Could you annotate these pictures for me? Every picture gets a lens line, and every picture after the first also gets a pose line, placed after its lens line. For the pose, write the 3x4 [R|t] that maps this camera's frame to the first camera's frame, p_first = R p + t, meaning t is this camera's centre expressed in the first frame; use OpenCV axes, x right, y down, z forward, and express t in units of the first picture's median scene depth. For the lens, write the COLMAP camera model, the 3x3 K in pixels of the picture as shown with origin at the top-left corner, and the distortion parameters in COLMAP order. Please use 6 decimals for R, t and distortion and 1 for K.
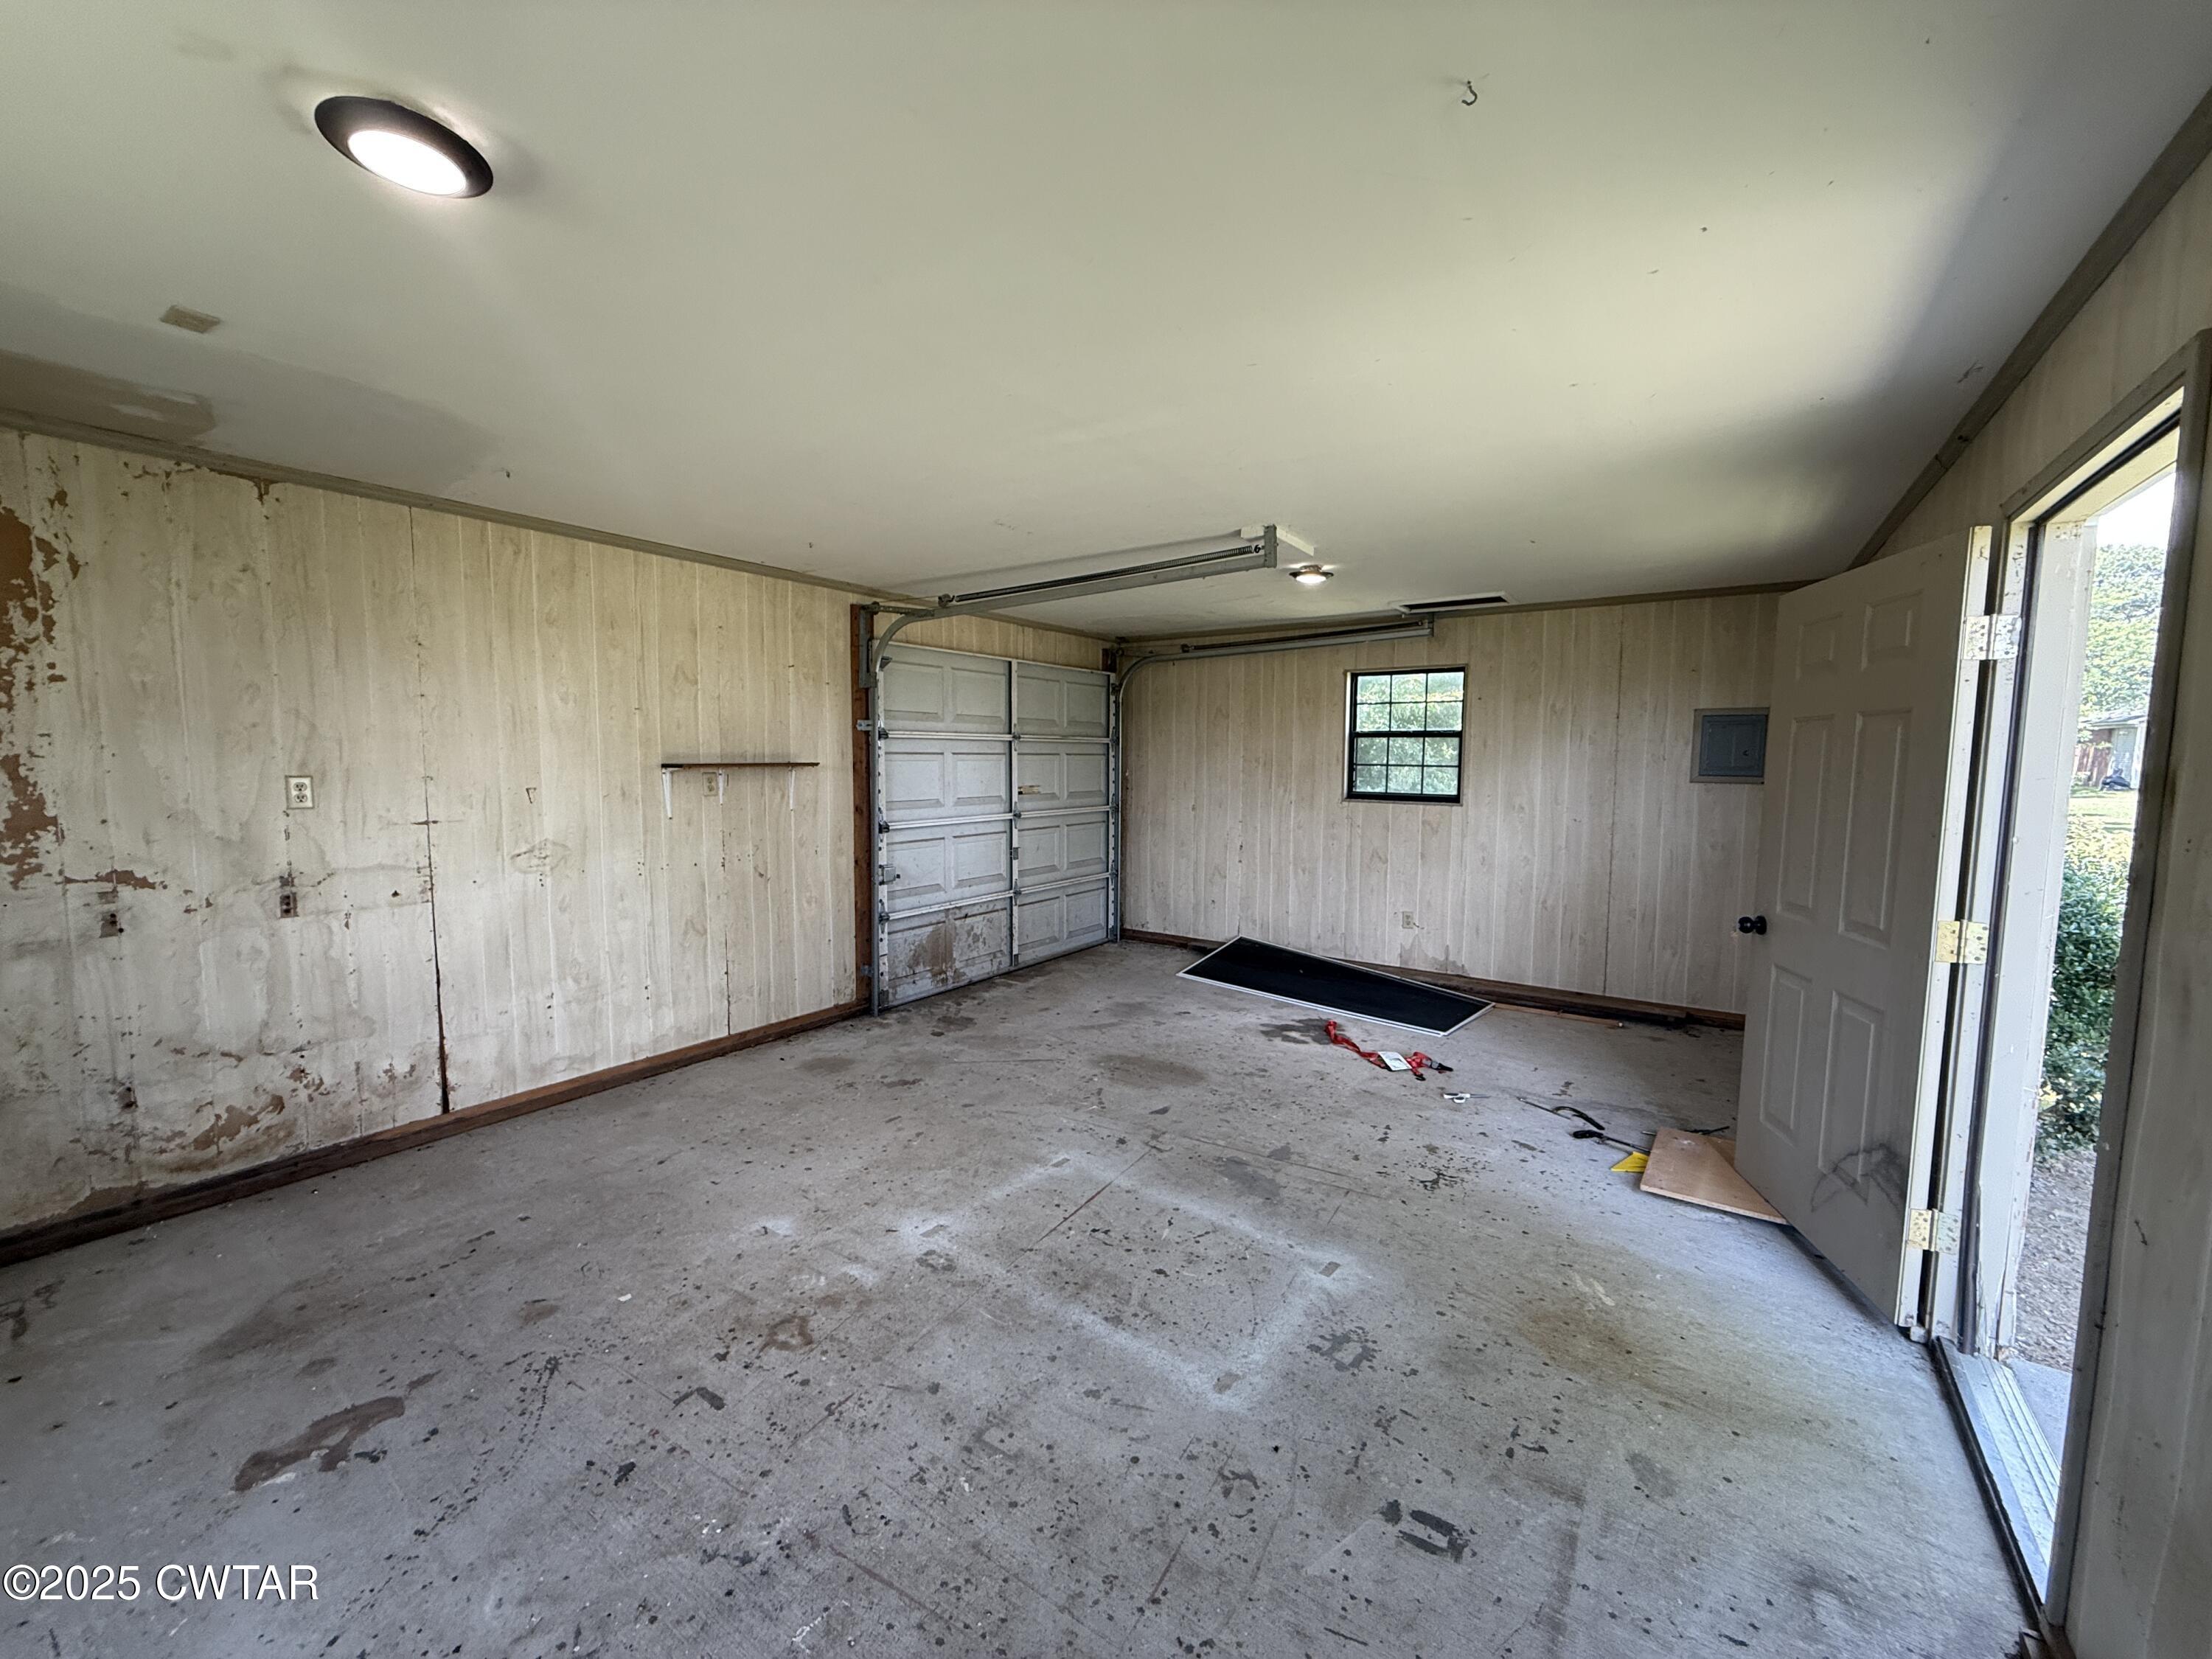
lens RADIAL K [[880.5, 0, 1109.7], [0, 880.5, 834.6], [0, 0, 1]] dist [0.000232, -0.000294]
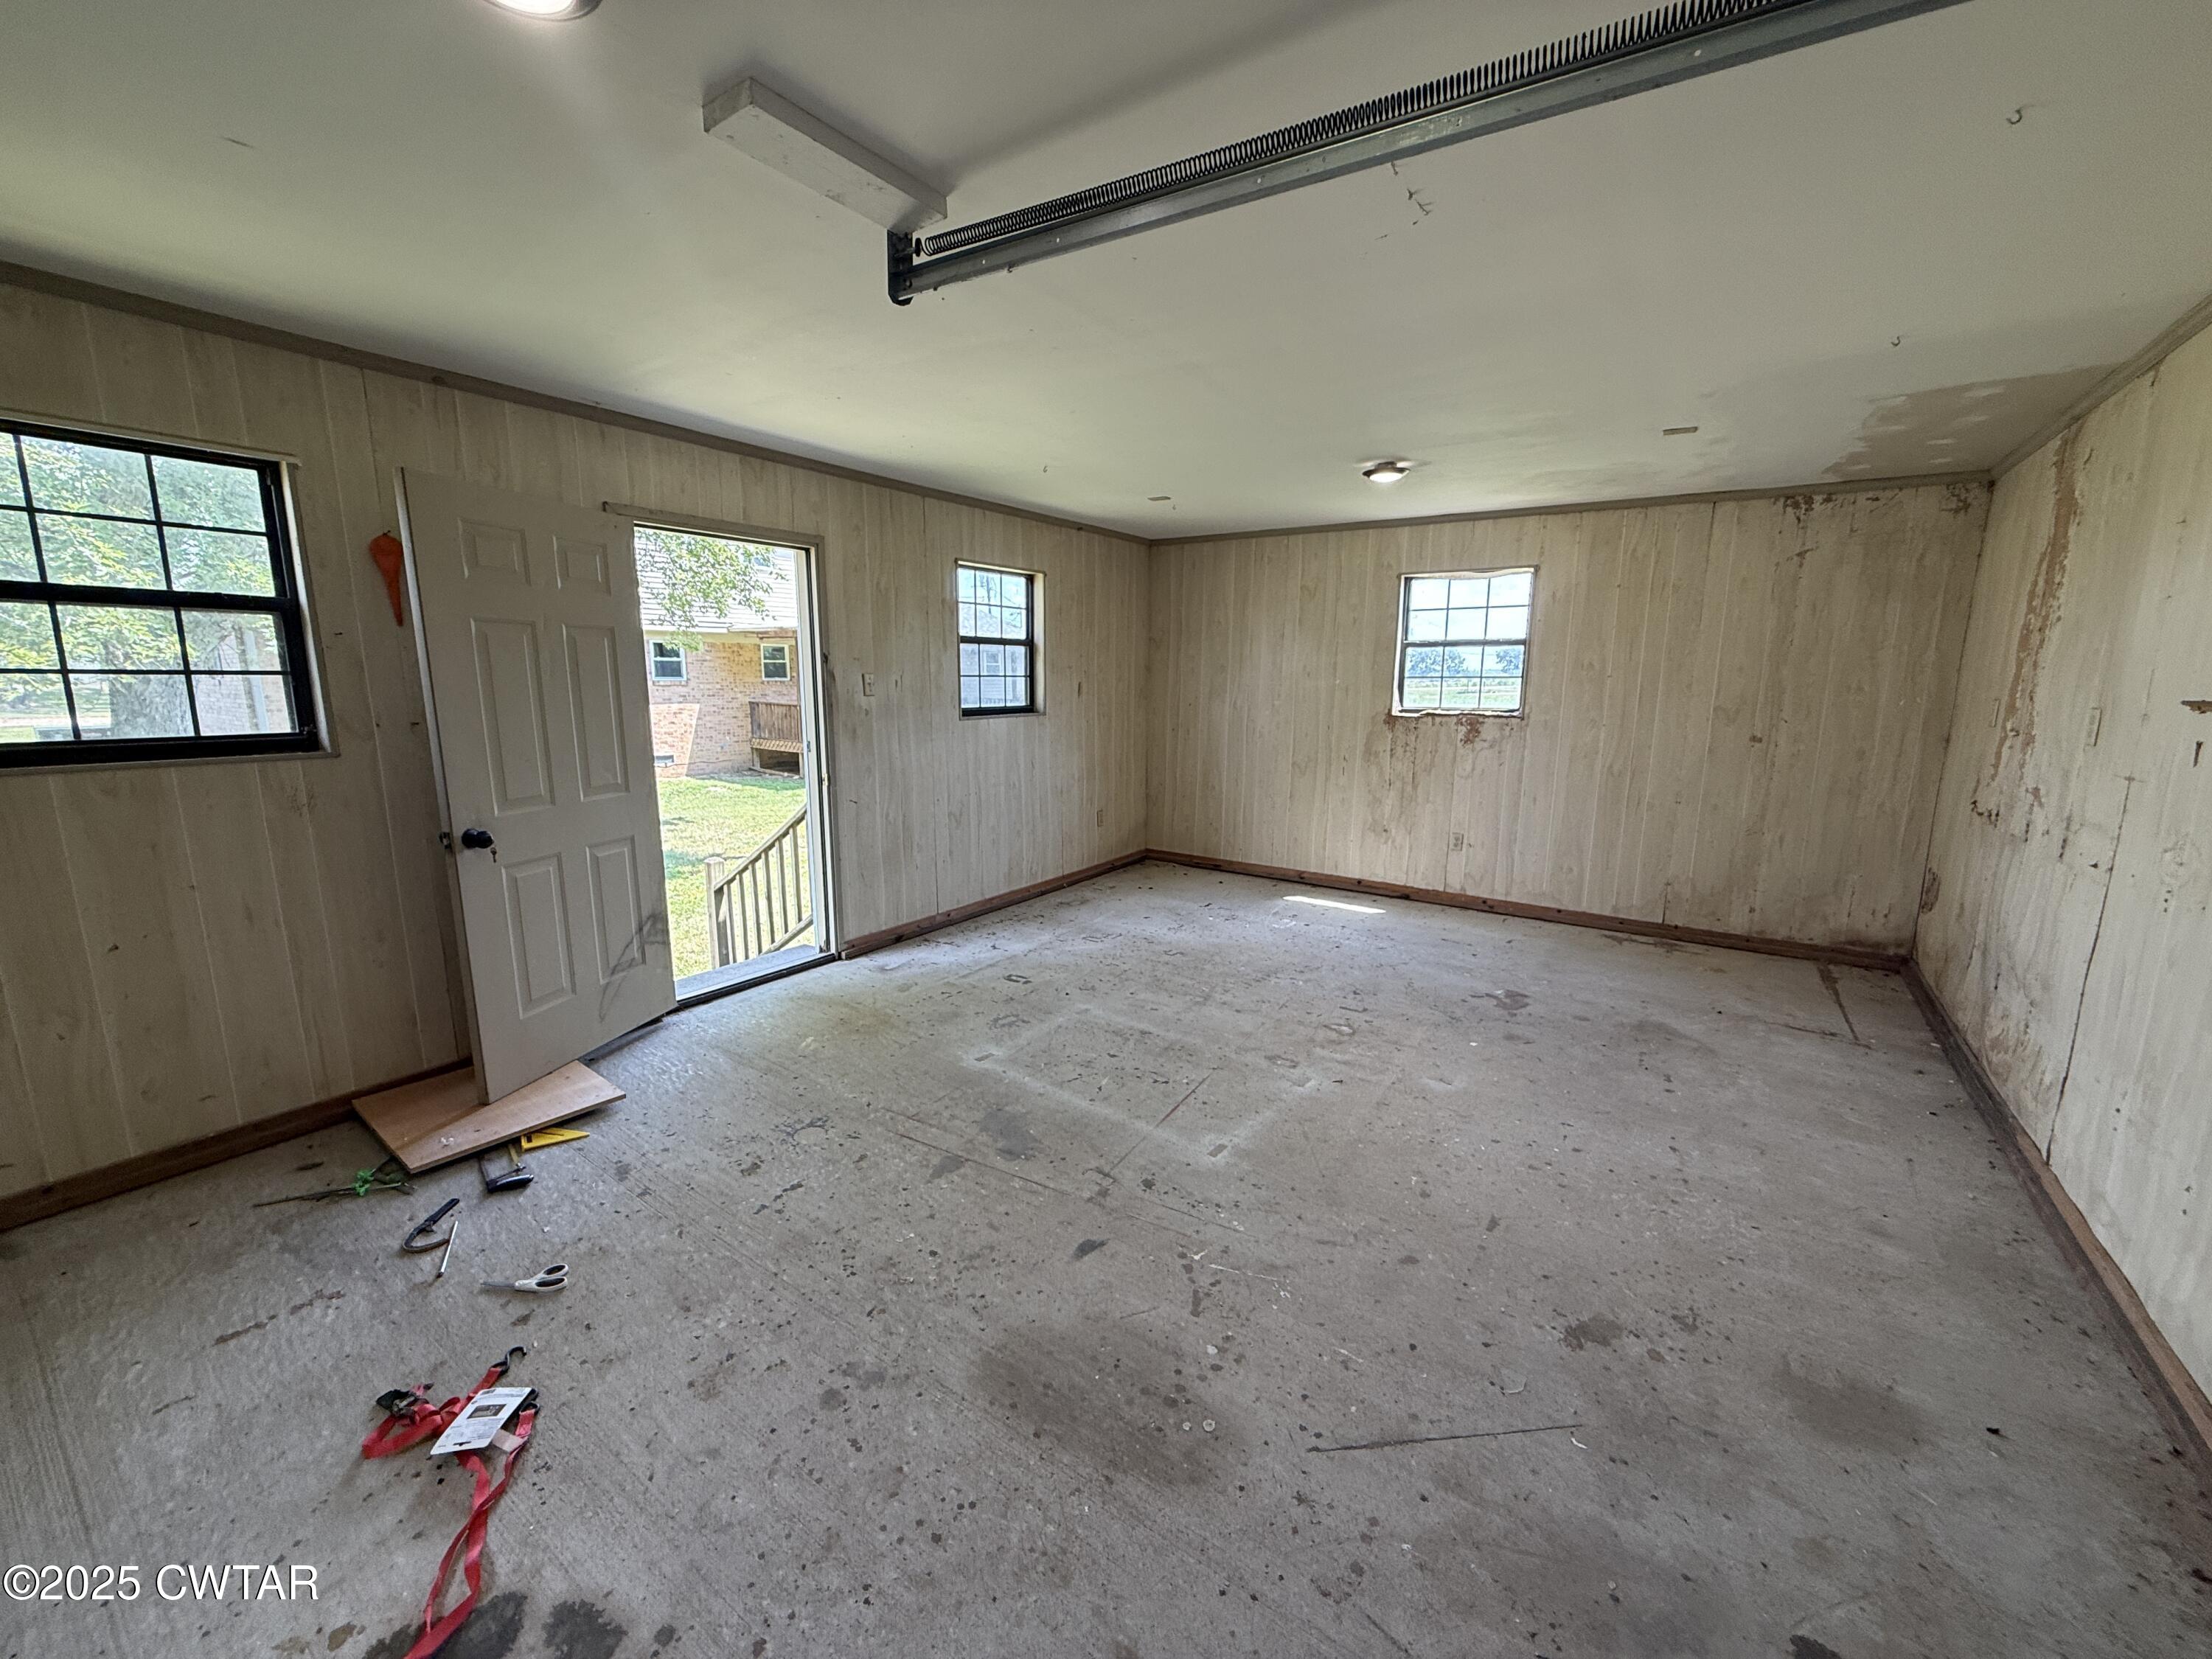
lens RADIAL K [[880.5, 0, 1109.7], [0, 880.5, 834.6], [0, 0, 1]] dist [0.000232, -0.000294]
pose [[-0.999843, -0.017214, -0.004186, 0.059165], [-0.017707, 0.964012, 0.265269, -0.150776], [-0.000531, 0.265302, -0.964165, 1.765441]]
